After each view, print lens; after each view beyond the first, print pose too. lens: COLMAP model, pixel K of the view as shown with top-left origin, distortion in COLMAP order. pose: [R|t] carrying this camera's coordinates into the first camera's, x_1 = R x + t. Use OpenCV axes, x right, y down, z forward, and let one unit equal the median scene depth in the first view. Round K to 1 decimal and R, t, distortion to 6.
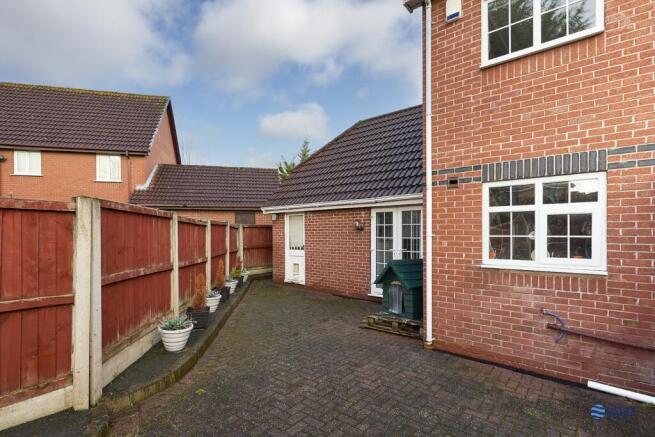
lens RADIAL K [[320.7, 0, 327.8], [0, 320.7, 228.9], [0, 0, 1]] dist [-0.002575, -0.000161]
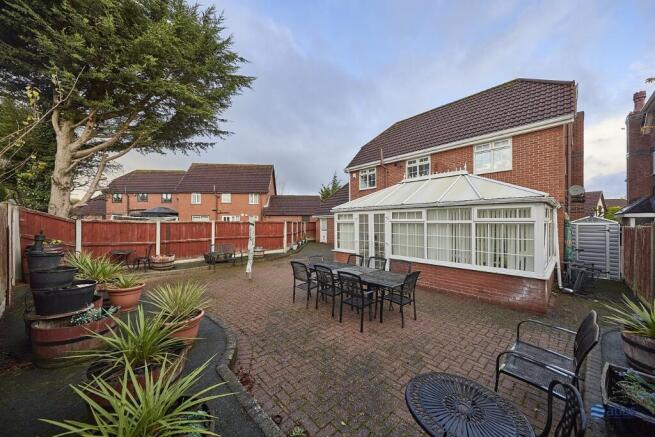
lens RADIAL K [[223.6, 0, 324.5], [0, 223.6, 220.3], [0, 0, 1]] dist [-0.000141, -0.000024]
pose [[0.989394, 0.003079, -0.145227, 0.238286], [-0.003171, 0.999995, -0.000404, -0.035392], [0.145225, 0.000860, 0.989398, -1.188208]]
